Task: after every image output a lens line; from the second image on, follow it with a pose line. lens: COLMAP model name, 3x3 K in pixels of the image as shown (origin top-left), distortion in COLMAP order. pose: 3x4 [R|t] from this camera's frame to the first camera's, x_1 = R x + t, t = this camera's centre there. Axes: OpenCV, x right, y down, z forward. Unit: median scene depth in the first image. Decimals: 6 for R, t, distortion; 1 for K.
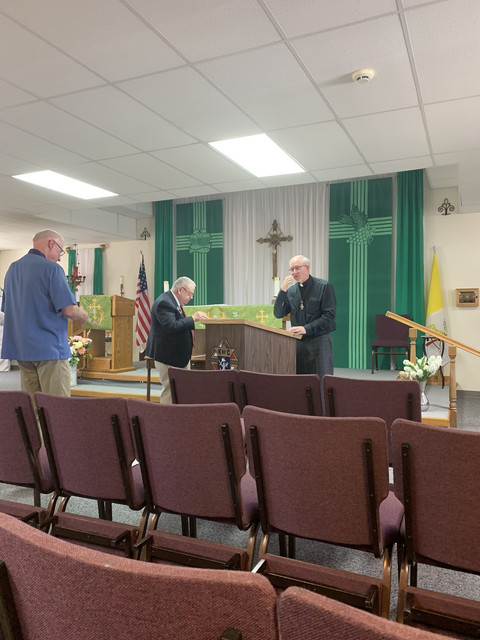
lens RADIAL K [[484.1, 0, 241.6], [0, 484.1, 319.2], [0, 0, 1]] dist [0.023137, -0.018538]
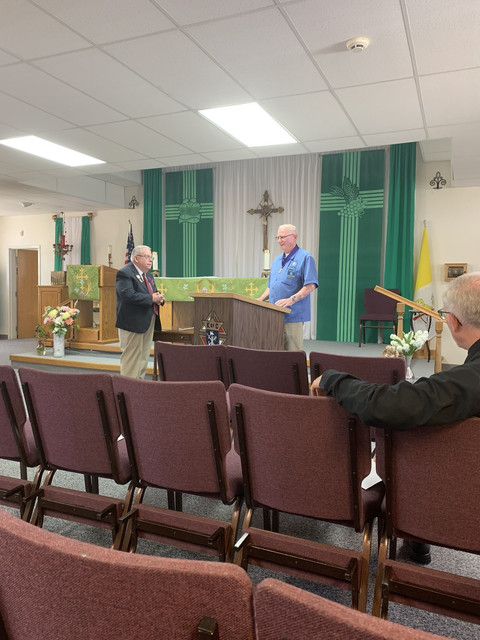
lens RADIAL K [[484.1, 0, 243.8], [0, 484.1, 316.5], [0, 0, 1]] dist [0.023137, -0.018538]
pose [[0.999609, 0.011579, 0.025453, 0.001914], [-0.012969, 0.998395, 0.055132, -0.004258], [-0.024774, -0.055441, 0.998155, 0.002377]]
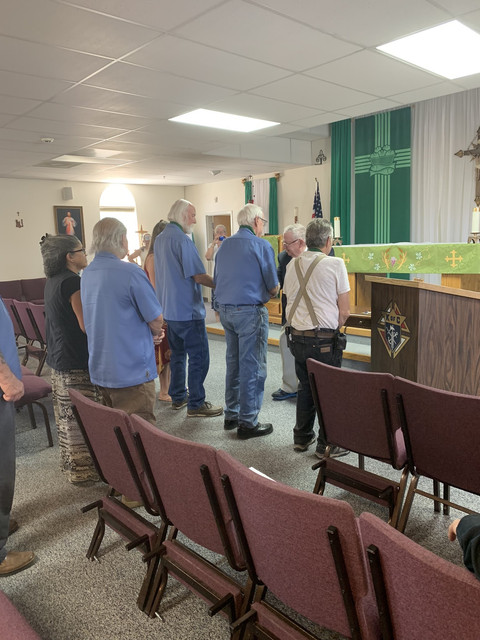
lens RADIAL K [[484.1, 0, 237.5], [0, 484.1, 316.0], [0, 0, 1]] dist [0.023137, -0.018538]
pose [[0.921275, 0.027920, -0.387909, 0.026575], [0.036915, 0.986639, 0.158685, -0.051042], [0.387157, -0.160512, 0.907935, 0.105146]]
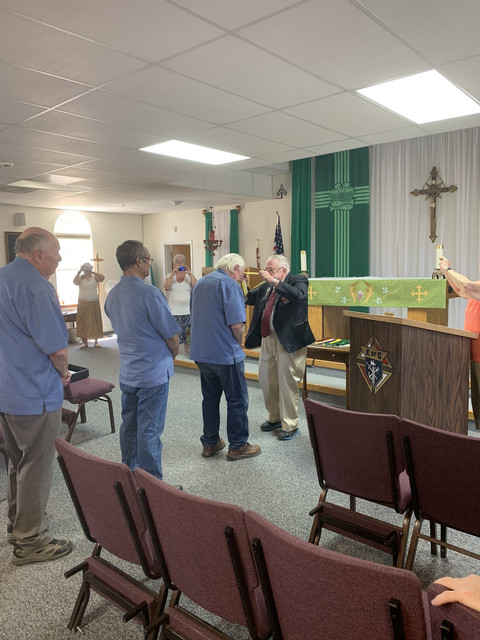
lens RADIAL K [[484.1, 0, 239.8], [0, 484.1, 316.4], [0, 0, 1]] dist [0.023137, -0.018538]
pose [[0.958479, 0.010767, -0.284961, -0.013933], [0.019986, 0.994293, 0.104794, -0.057553], [0.284463, -0.106138, 0.952793, 0.108358]]
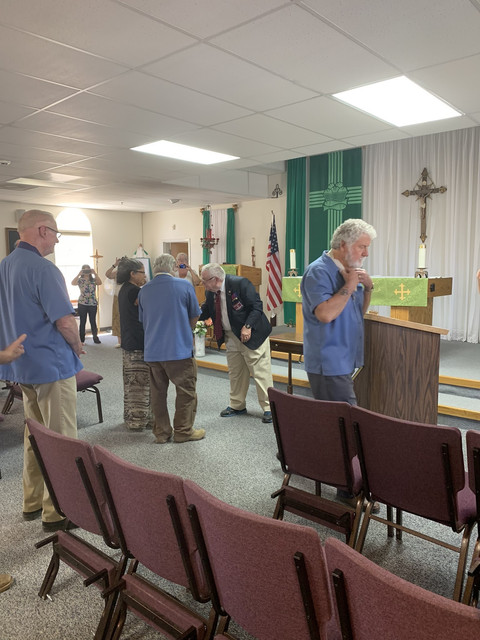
lens RADIAL K [[484.1, 0, 239.6], [0, 484.1, 316.4], [0, 0, 1]] dist [0.023137, -0.018538]
pose [[0.954923, 0.022829, -0.295976, 0.022704], [0.009411, 0.994209, 0.107048, -0.054627], [0.296706, -0.105008, 0.949178, 0.095110]]
